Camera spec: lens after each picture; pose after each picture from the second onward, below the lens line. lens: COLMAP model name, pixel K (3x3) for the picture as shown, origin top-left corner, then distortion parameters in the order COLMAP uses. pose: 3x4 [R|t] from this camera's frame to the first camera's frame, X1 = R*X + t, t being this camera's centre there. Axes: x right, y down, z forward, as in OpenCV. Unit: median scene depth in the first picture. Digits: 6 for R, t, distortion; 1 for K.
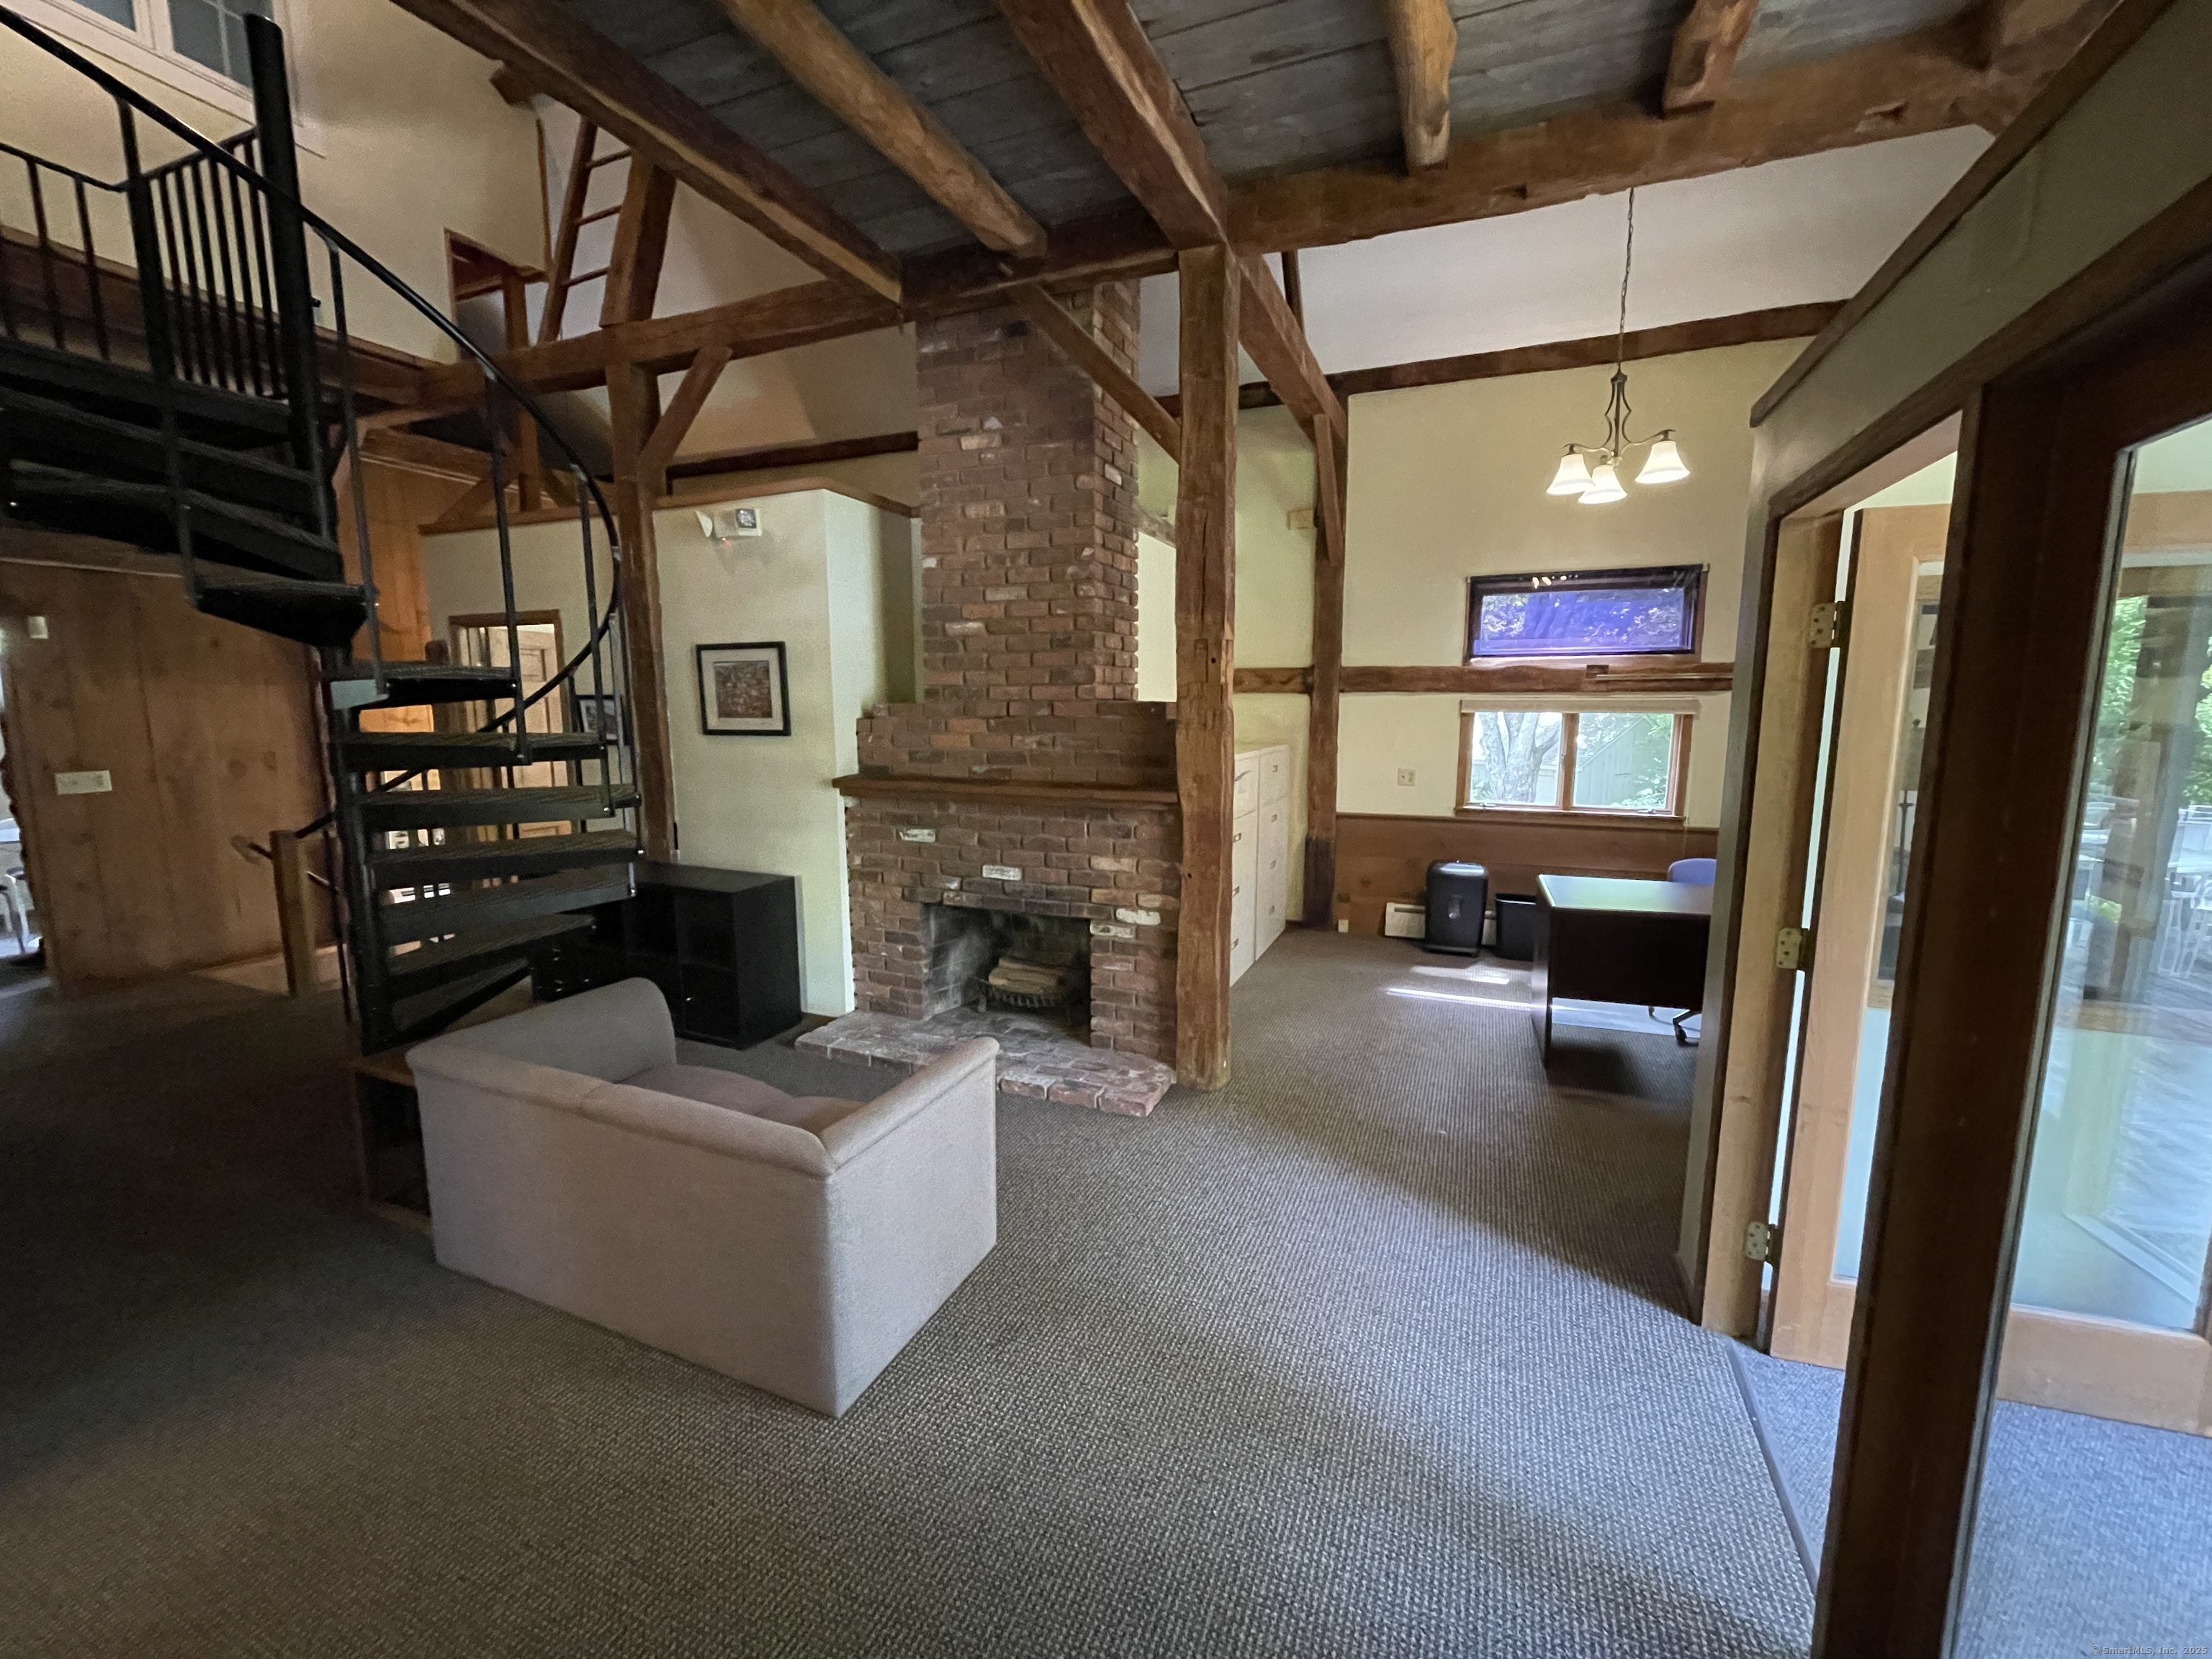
lens RADIAL K [[893.3, 0, 1106.0], [0, 893.3, 829.5], [0, 0, 1]] dist [0.000313, 0.000294]
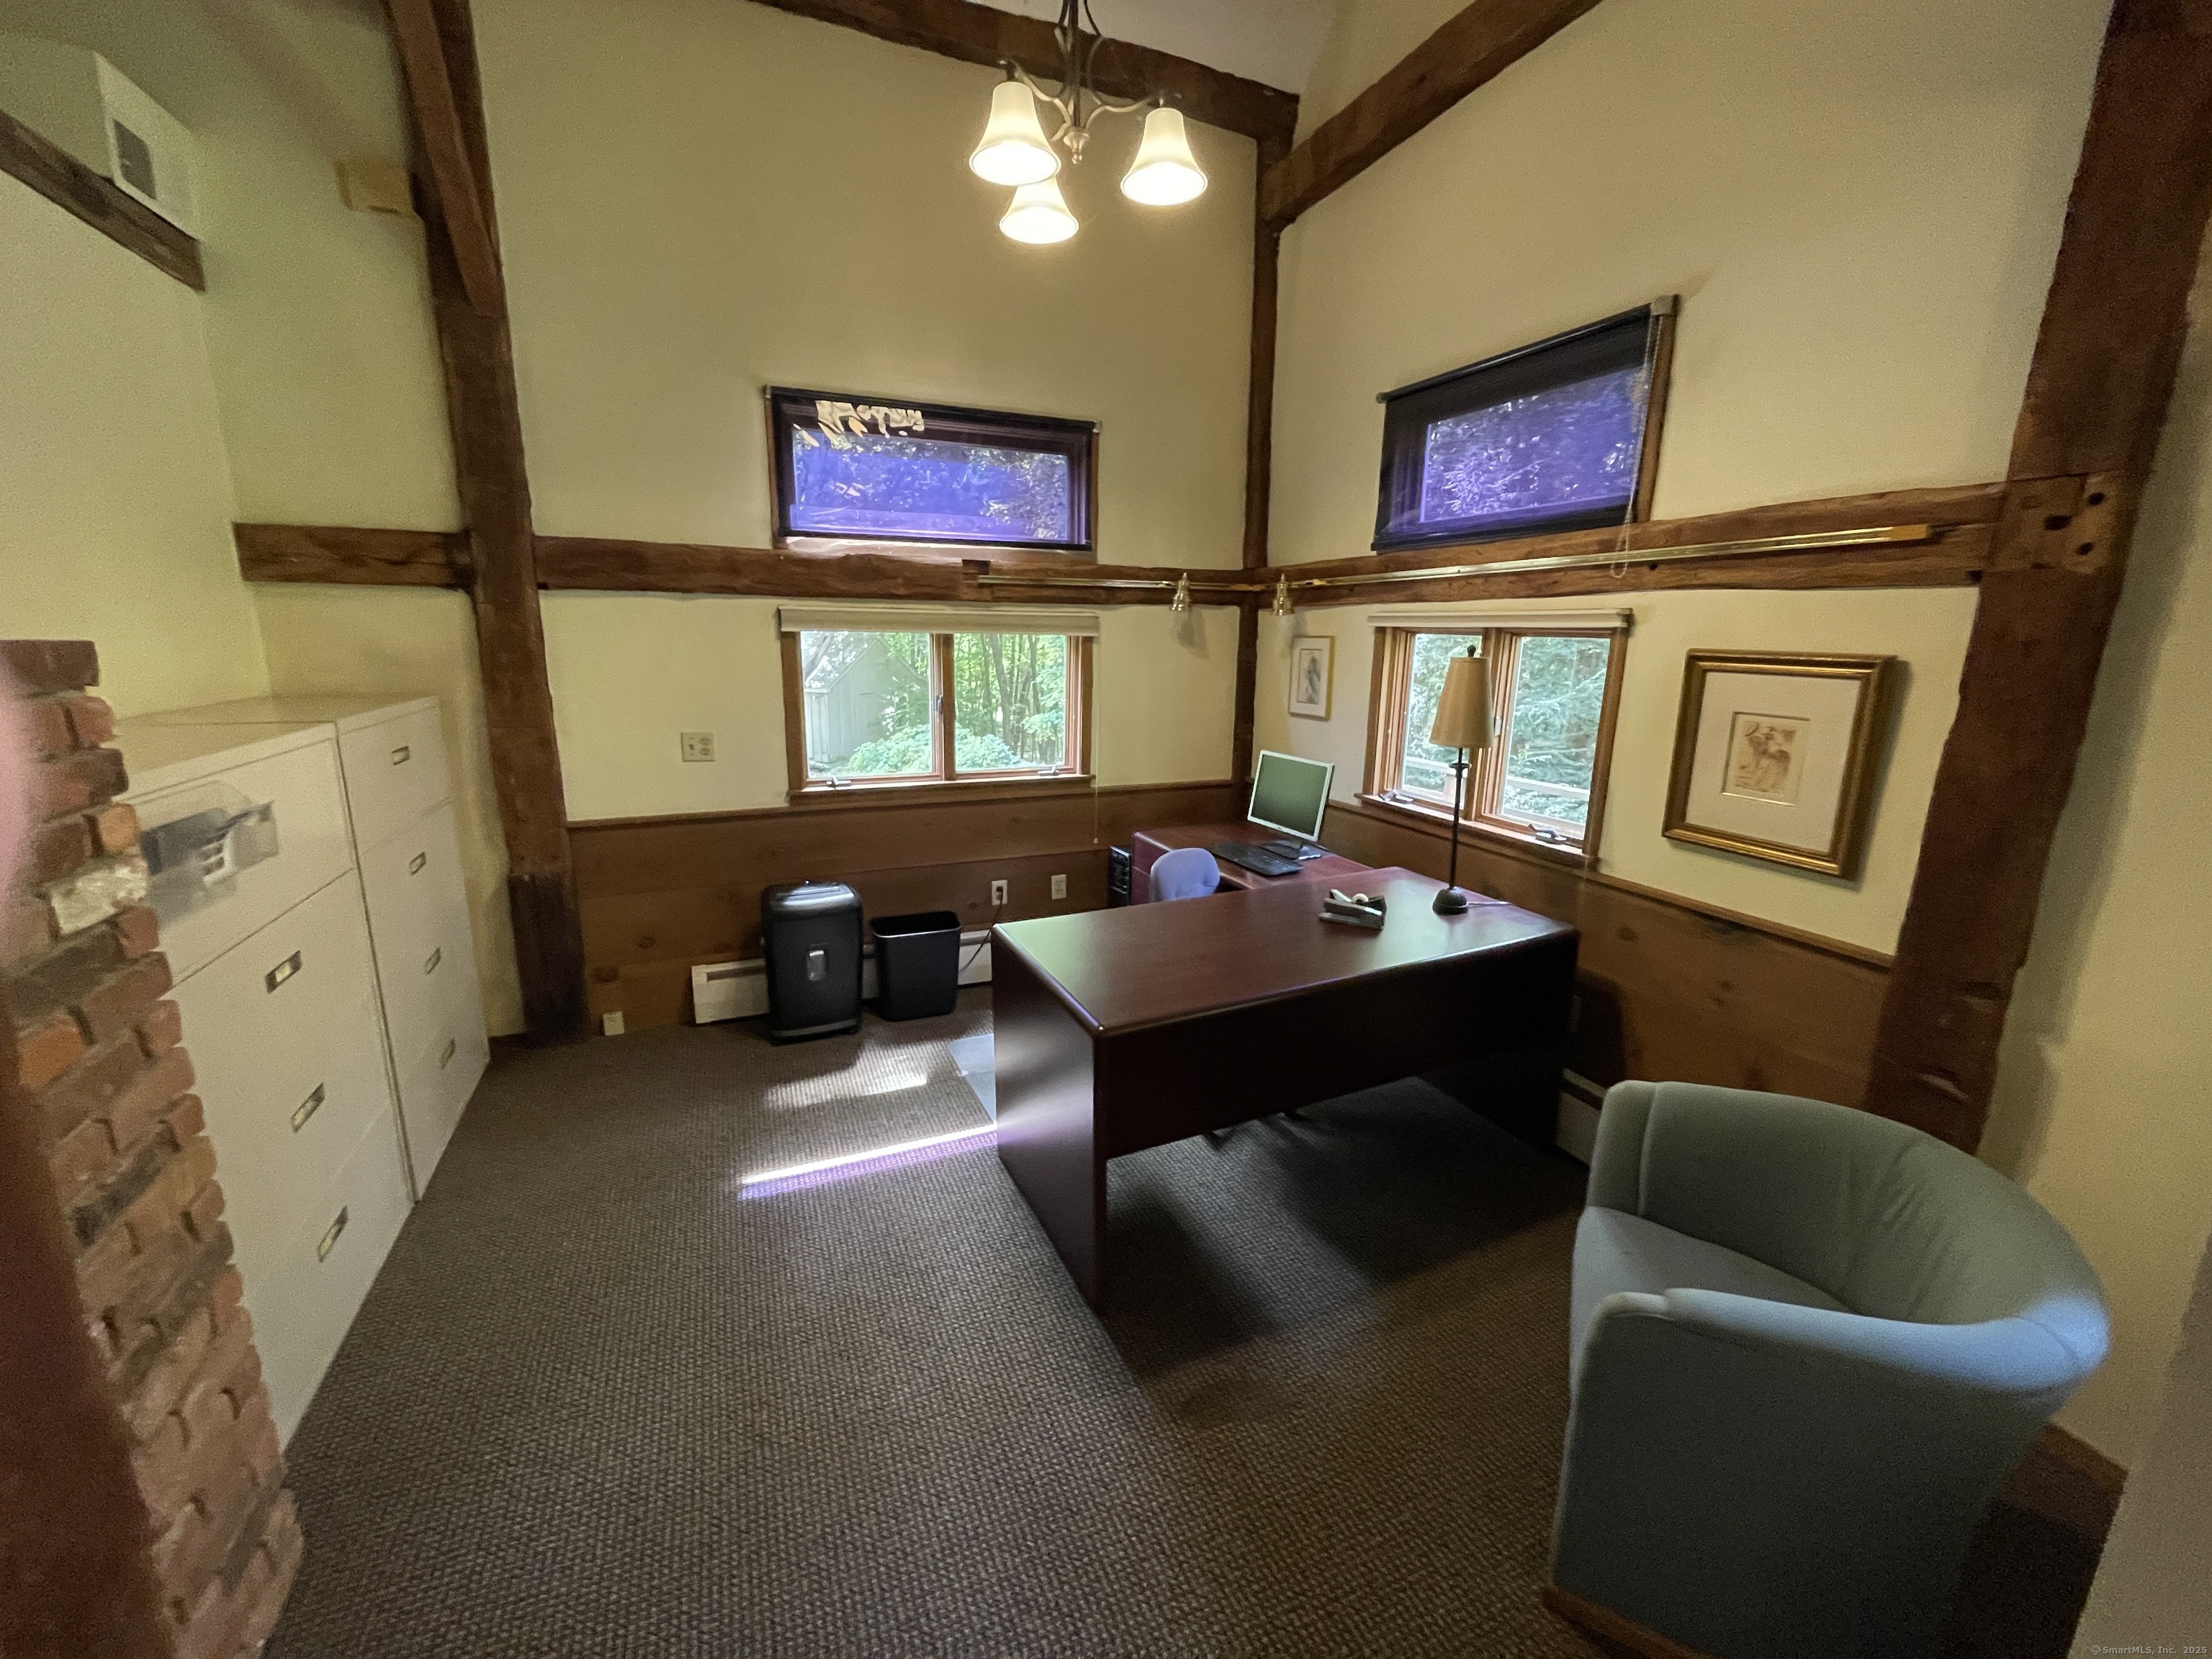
lens RADIAL K [[899.2, 0, 1106.0], [0, 899.2, 829.5], [0, 0, 1]] dist [-0.003001, -0.000062]
pose [[0.691833, -0.147561, 0.706819, 0.109867], [0.085422, 0.988747, 0.122808, -0.056210], [-0.716987, -0.024584, 0.696653, 0.431734]]
